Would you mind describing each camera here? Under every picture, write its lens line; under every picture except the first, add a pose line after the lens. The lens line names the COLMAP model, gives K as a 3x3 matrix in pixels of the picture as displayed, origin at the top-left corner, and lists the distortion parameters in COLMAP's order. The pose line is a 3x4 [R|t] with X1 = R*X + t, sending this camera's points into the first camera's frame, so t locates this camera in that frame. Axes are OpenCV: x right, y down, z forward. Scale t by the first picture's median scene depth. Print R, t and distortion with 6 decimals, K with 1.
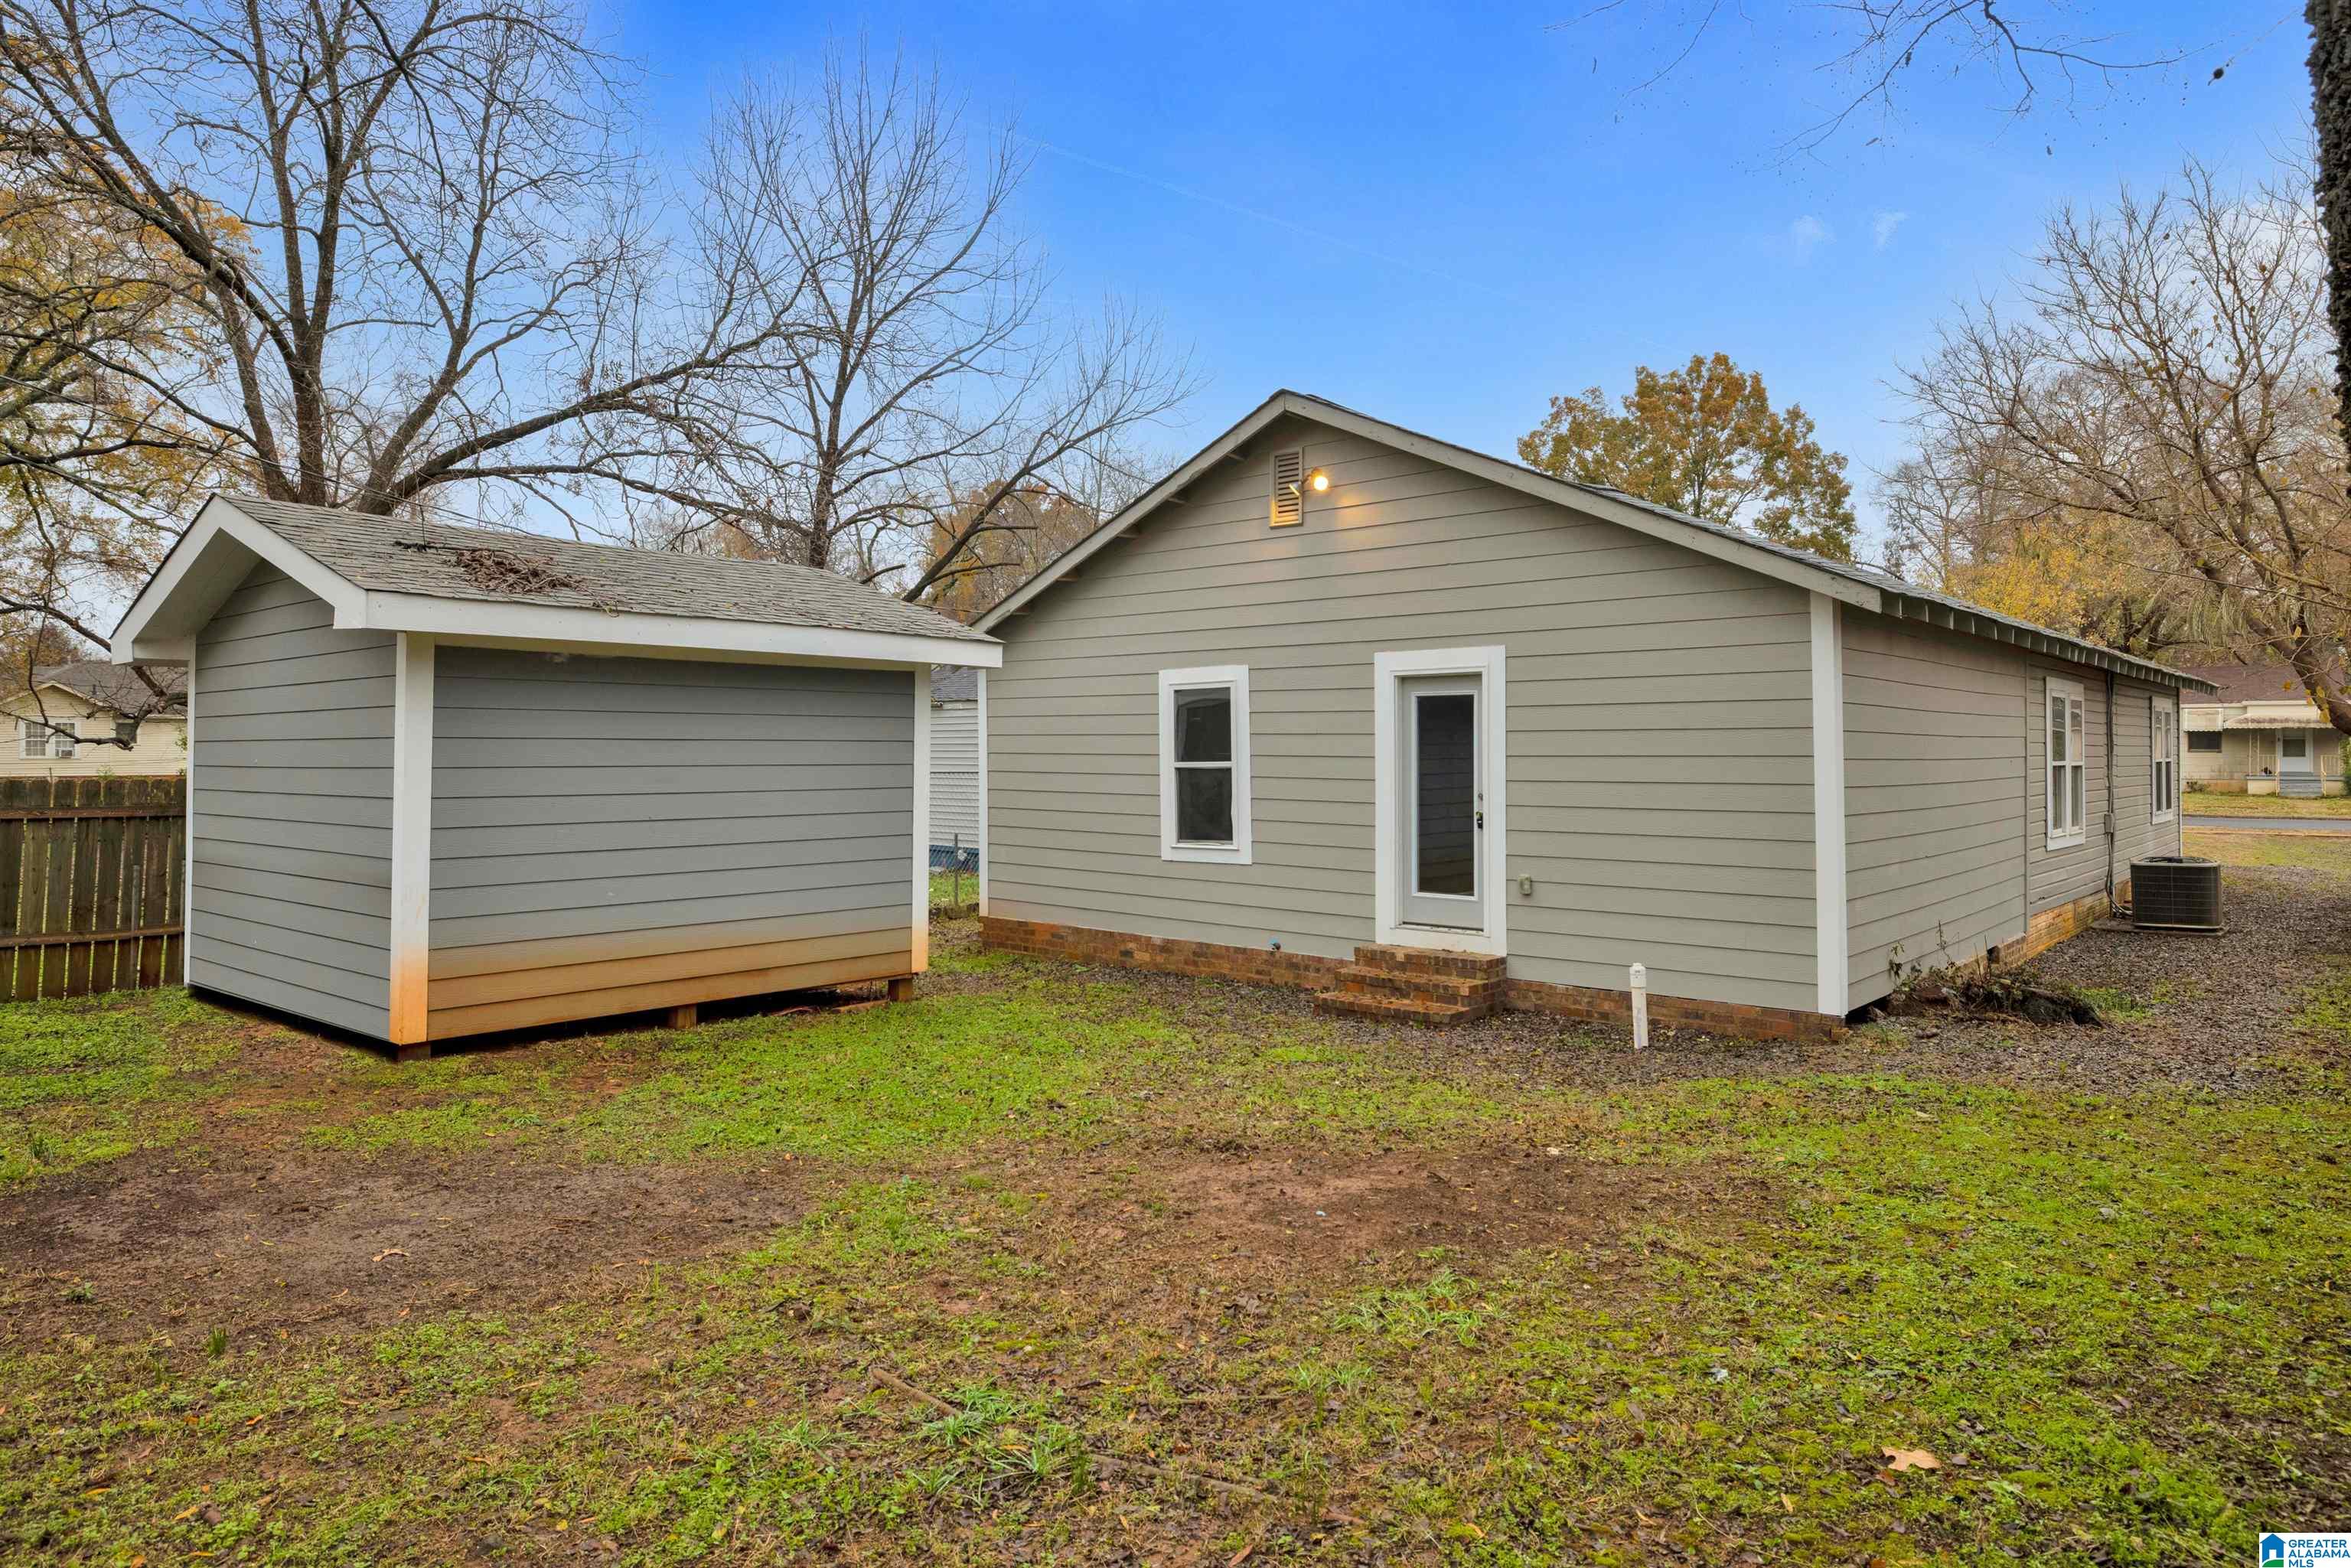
lens RADIAL K [[1477.1, 0, 1149.5], [0, 1477.1, 732.6], [0, 0, 1]] dist [-0.000123, -0.000229]
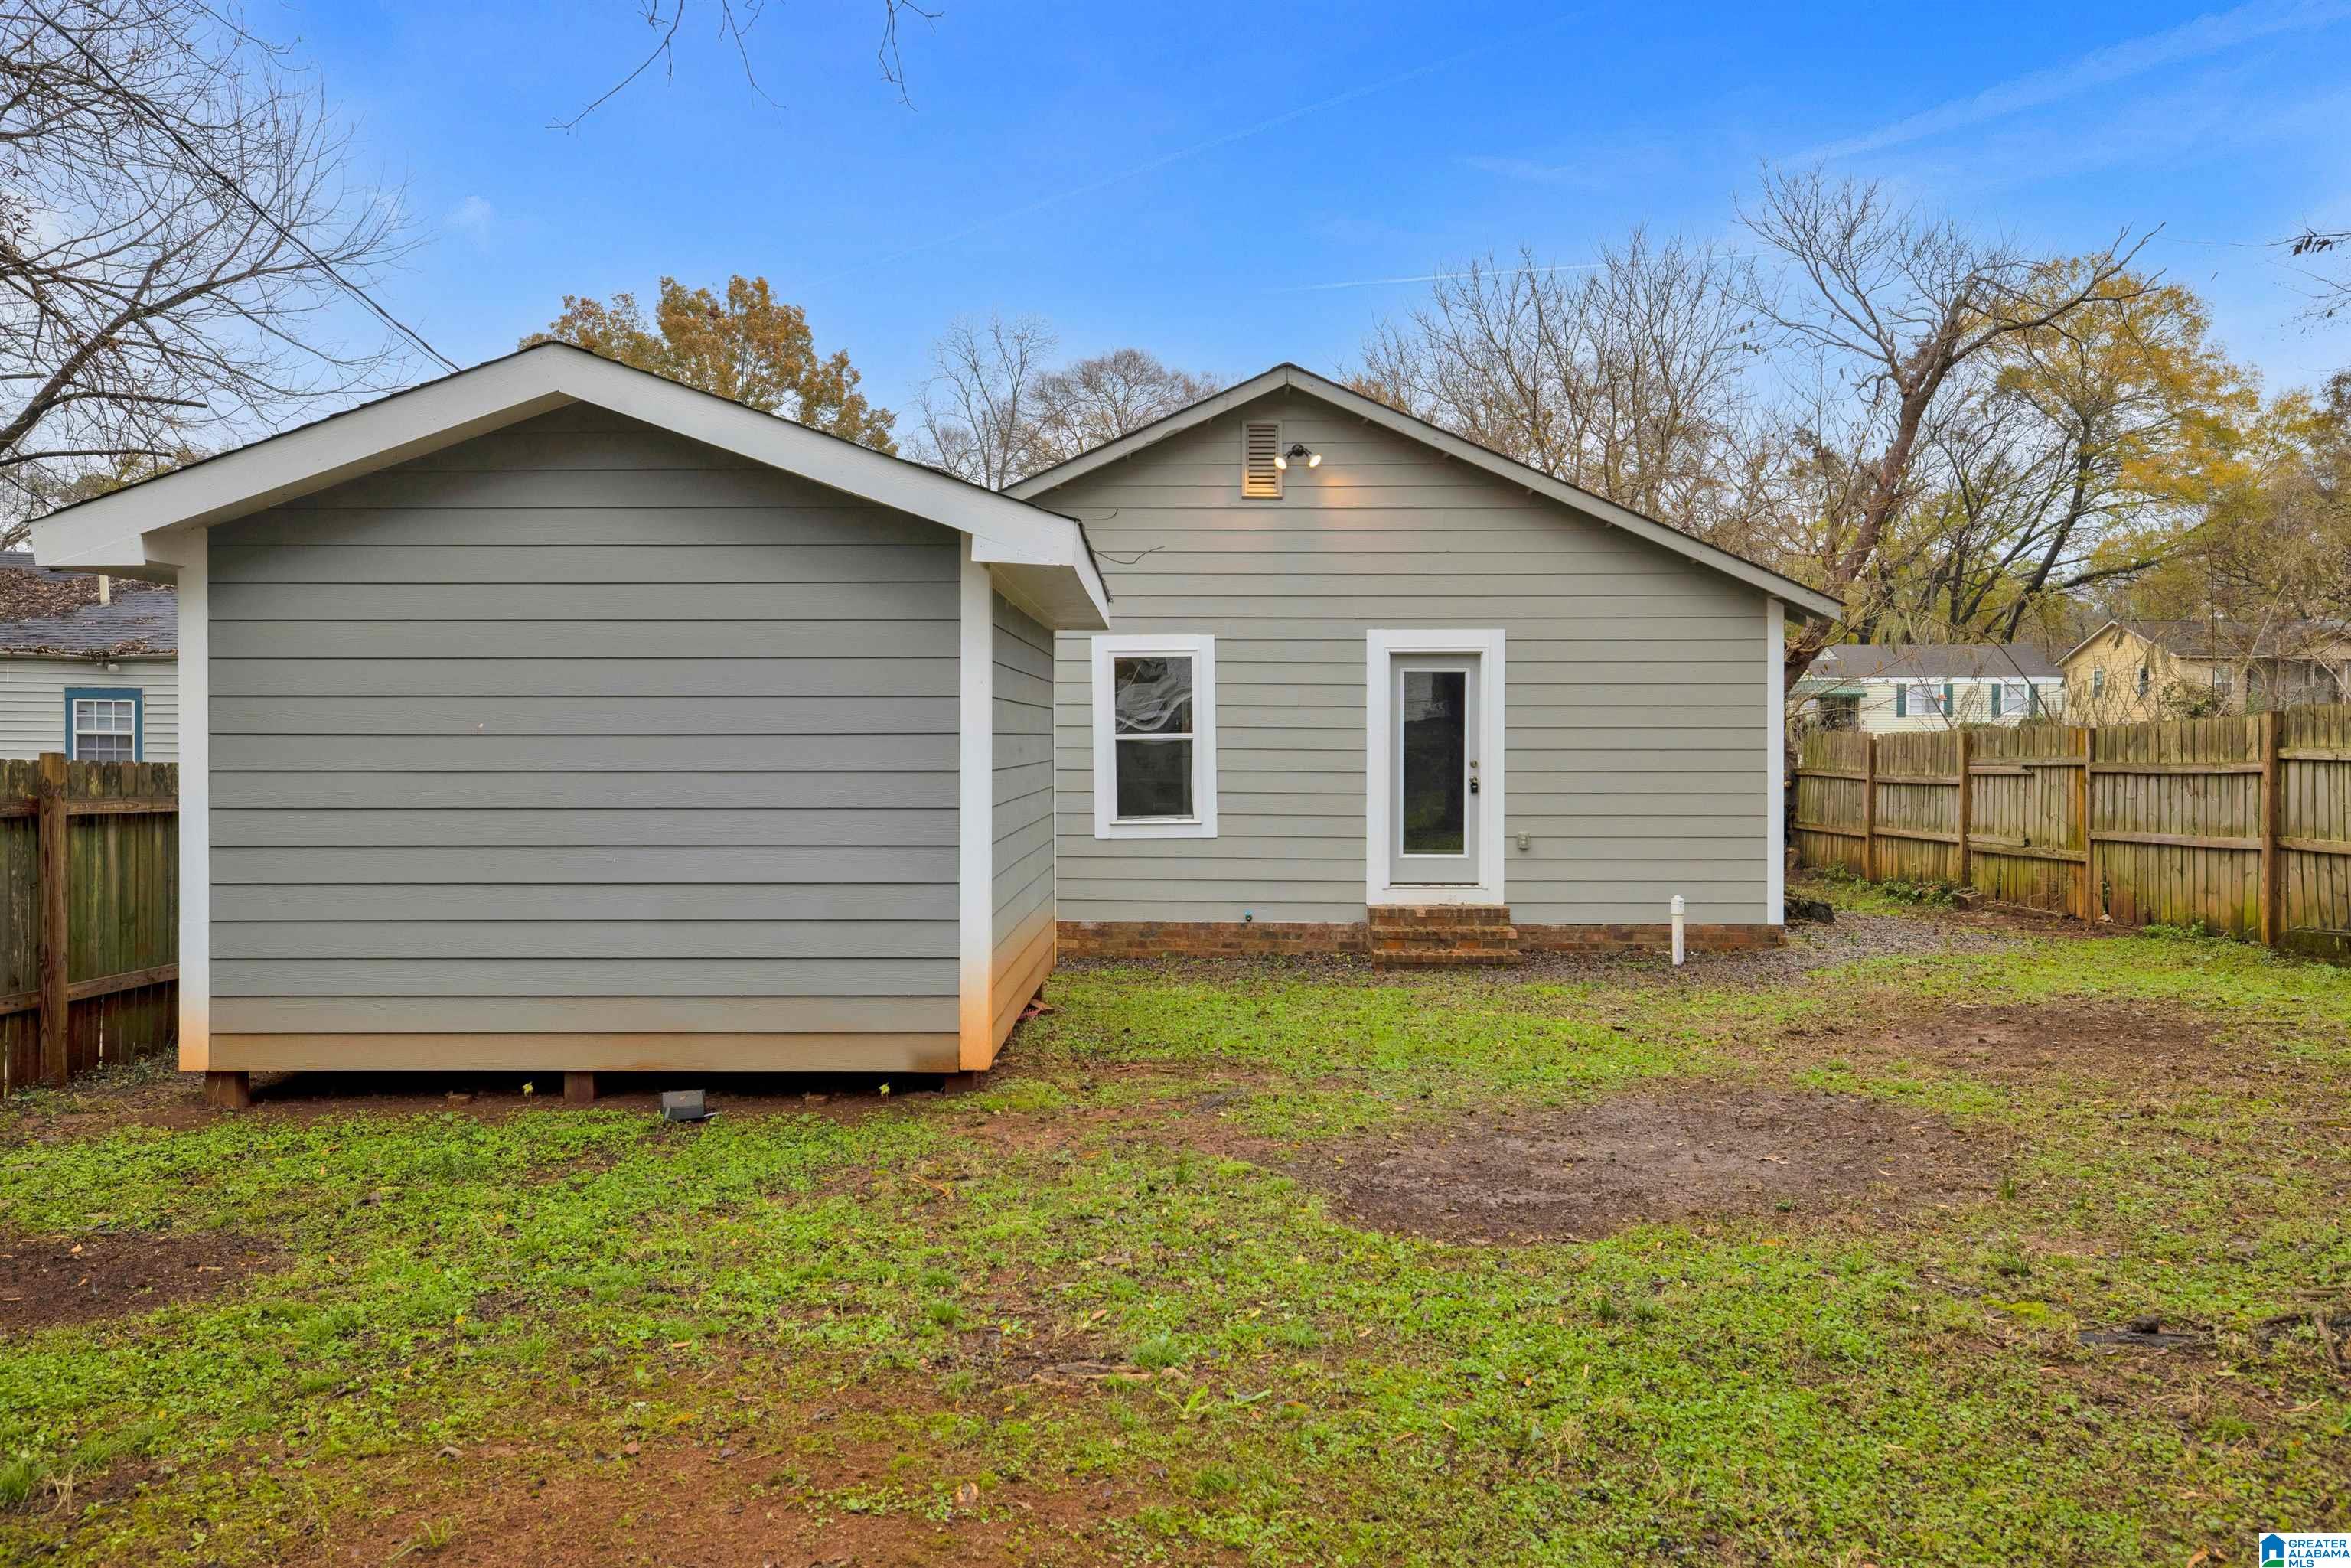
lens RADIAL K [[1789.8, 0, 1174.4], [0, 1789.8, 774.7], [0, 0, 1]] dist [0.011619, 0.004663]
pose [[0.746098, -0.014388, 0.665681, -0.798953], [-0.010637, 0.999381, 0.033523, 0.007877], [-0.665752, -0.032092, 0.745483, 0.137368]]
